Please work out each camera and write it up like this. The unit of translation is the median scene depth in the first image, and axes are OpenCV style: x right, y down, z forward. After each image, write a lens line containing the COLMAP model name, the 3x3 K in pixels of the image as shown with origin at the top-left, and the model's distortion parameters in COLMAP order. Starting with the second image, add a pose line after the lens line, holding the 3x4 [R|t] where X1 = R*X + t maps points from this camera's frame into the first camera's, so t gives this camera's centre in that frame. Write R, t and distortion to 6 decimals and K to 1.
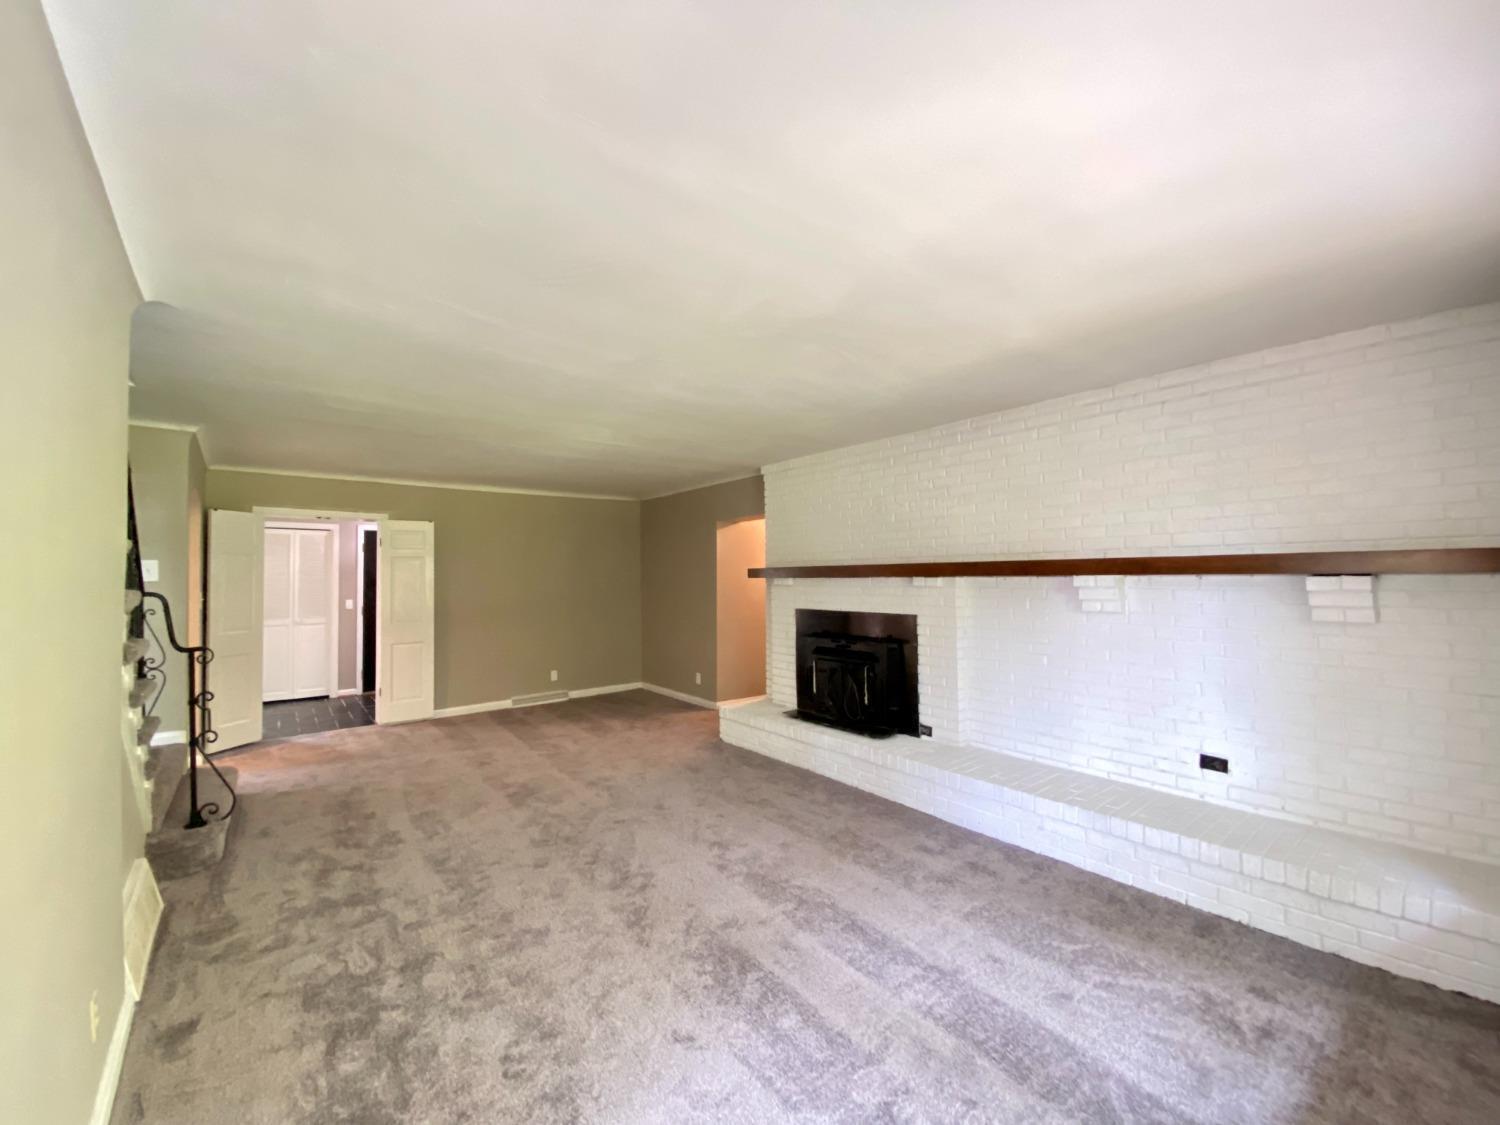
lens RADIAL K [[610.0, 0, 750.7], [0, 610.0, 560.7], [0, 0, 1]] dist [0.035649, -0.026966]
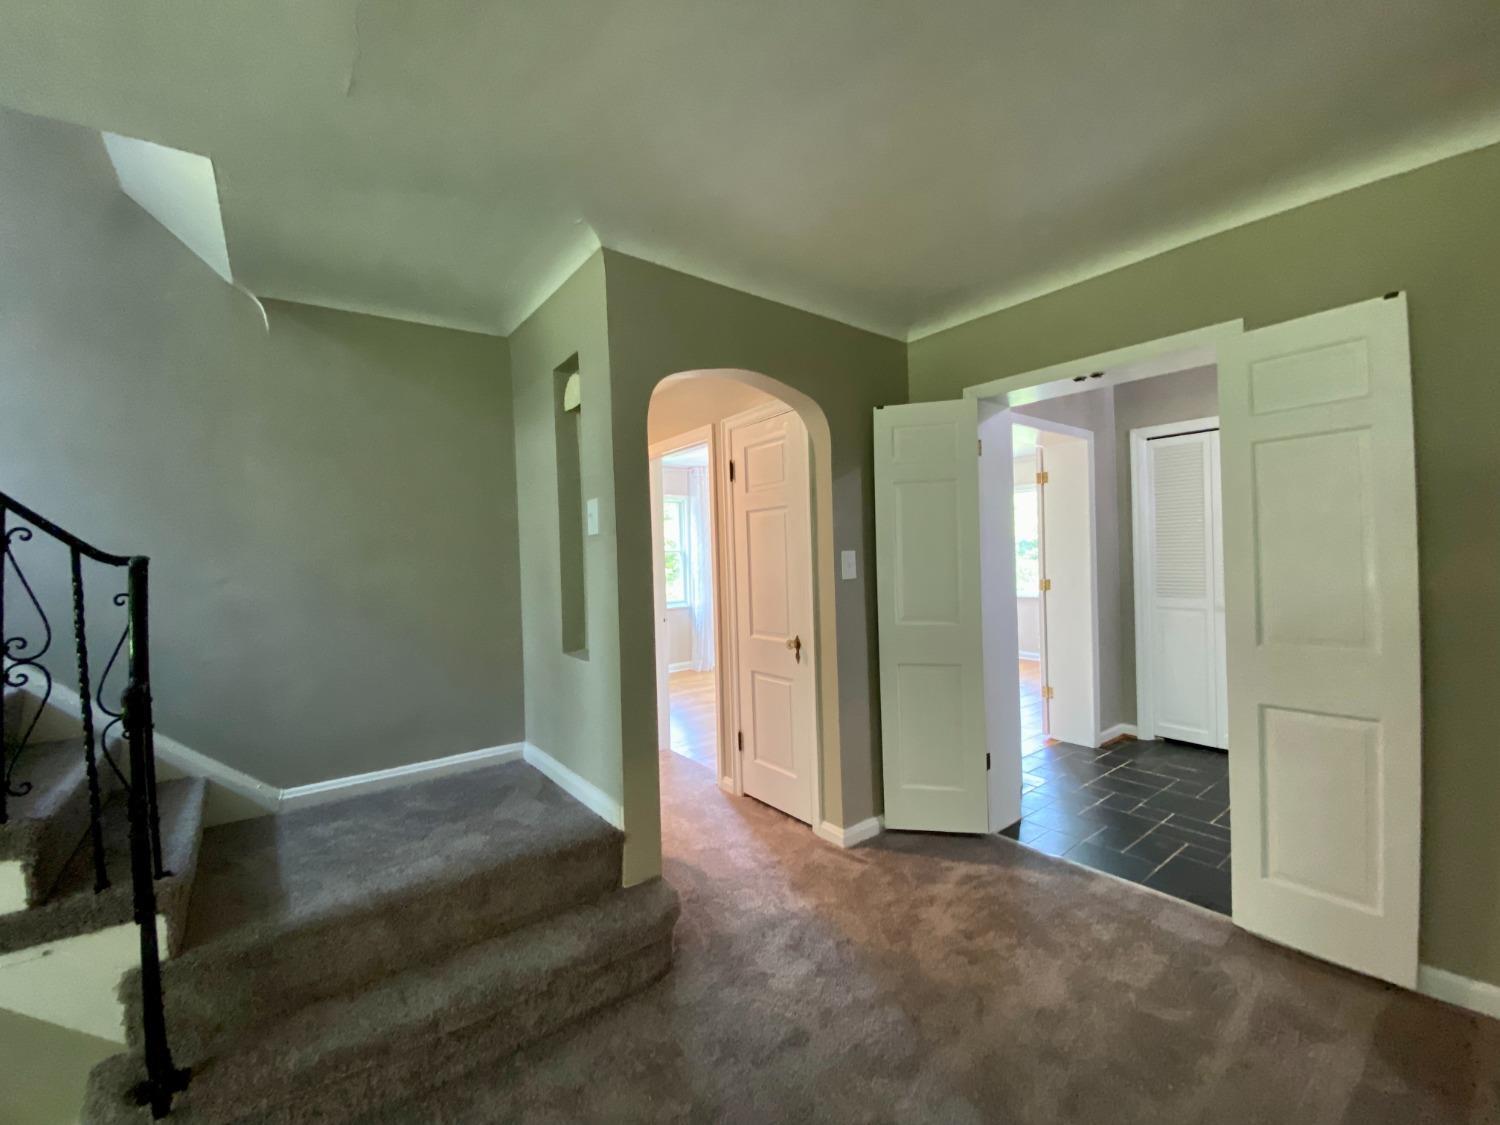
lens RADIAL K [[610.0, 0, 750.7], [0, 610.0, 560.7], [0, 0, 1]] dist [0.035649, -0.026966]
pose [[-0.006960, 0.021829, -0.999738, -0.463423], [0.055763, 0.998215, 0.021407, 0.068908], [0.998420, -0.055599, -0.008165, 1.356708]]
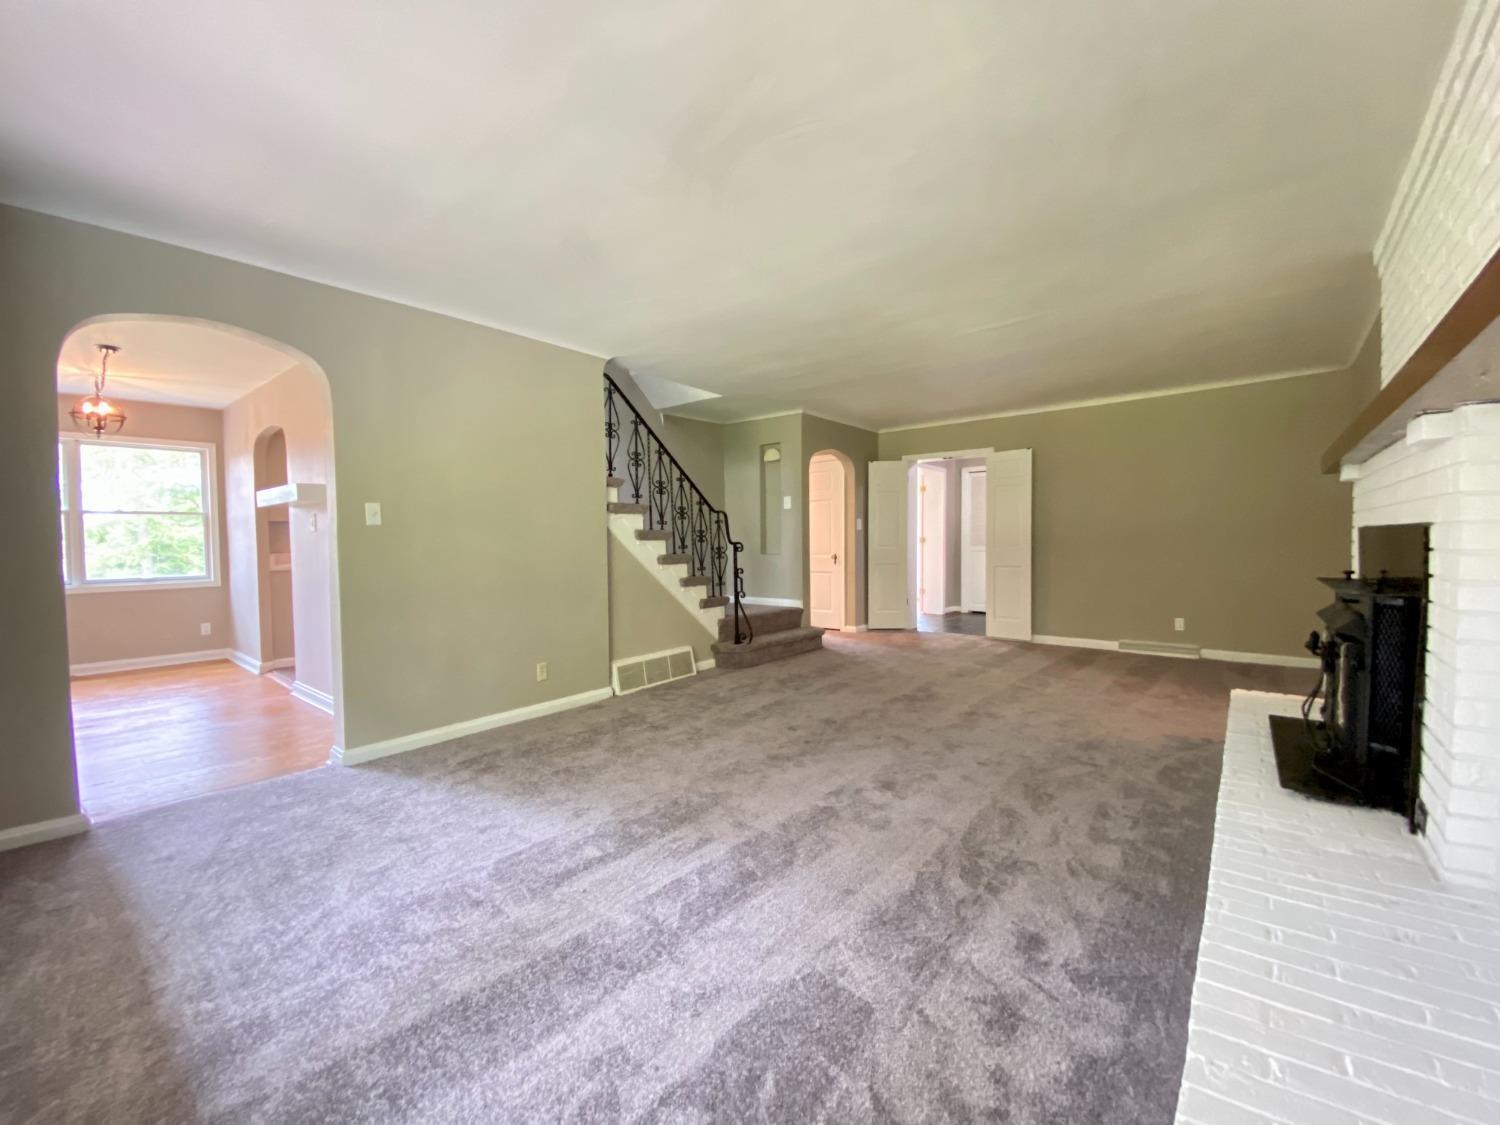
lens RADIAL K [[610.0, 0, 750.7], [0, 610.0, 560.7], [0, 0, 1]] dist [0.035649, -0.026966]
pose [[0.207430, 0.045913, -0.977172, 0.727392], [0.029403, 0.998154, 0.053141, 0.103054], [0.977808, -0.039755, 0.205697, 0.656393]]
